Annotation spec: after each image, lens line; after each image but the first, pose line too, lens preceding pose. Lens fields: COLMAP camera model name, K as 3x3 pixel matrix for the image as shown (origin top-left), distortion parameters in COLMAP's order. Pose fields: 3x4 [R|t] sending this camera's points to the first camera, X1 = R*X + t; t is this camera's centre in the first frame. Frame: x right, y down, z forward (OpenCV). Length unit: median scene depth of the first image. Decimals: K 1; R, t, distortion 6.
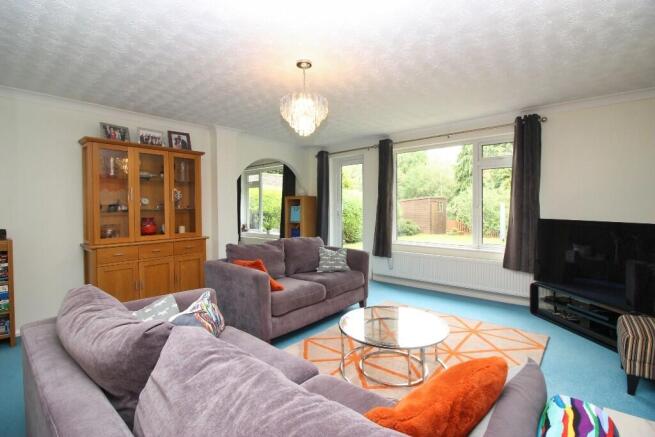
lens RADIAL K [[305.6, 0, 324.4], [0, 305.6, 214.2], [0, 0, 1]] dist [-0.018796, -0.006048]
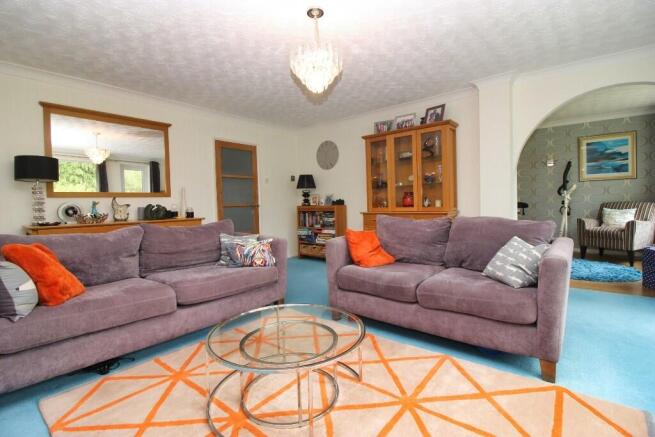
lens RADIAL K [[305.6, 0, 325.7], [0, 305.6, 219.7], [0, 0, 1]] dist [-0.018796, -0.006048]
pose [[0.014673, 0.052204, -0.998529, 0.603925], [-0.004369, 0.998630, 0.052145, 0.059895], [0.999883, 0.003597, 0.014881, 0.694289]]
